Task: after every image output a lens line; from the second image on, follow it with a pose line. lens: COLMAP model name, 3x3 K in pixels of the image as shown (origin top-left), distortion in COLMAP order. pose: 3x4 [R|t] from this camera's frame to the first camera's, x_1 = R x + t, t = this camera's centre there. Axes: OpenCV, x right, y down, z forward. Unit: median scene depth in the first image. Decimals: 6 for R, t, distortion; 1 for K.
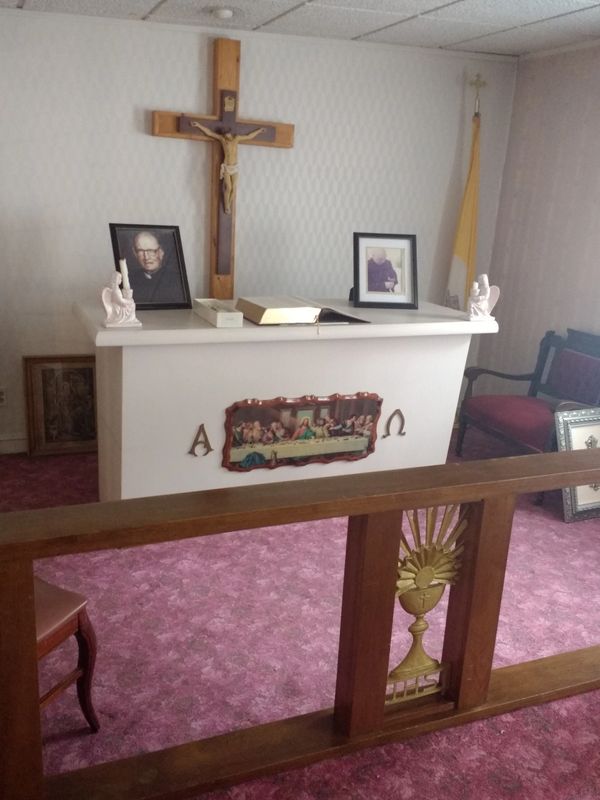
lens RADIAL K [[719.3, 0, 299.5], [0, 719.3, 399.1], [0, 0, 1]] dist [-0.018097, -0.013423]
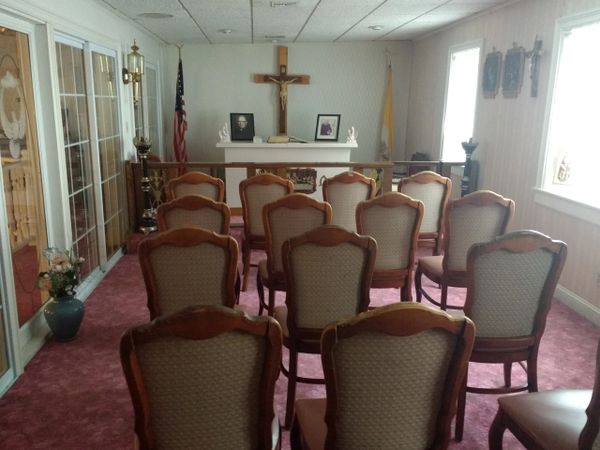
lens RADIAL K [[539.5, 0, 300.0], [0, 539.5, 225.9], [0, 0, 1]] dist [-0.018097, -0.013423]
pose [[0.945684, 0.032038, -0.323505, 0.693266], [-0.051342, 0.997362, -0.051311, 0.304001], [0.321008, 0.065134, 0.944834, -0.945859]]
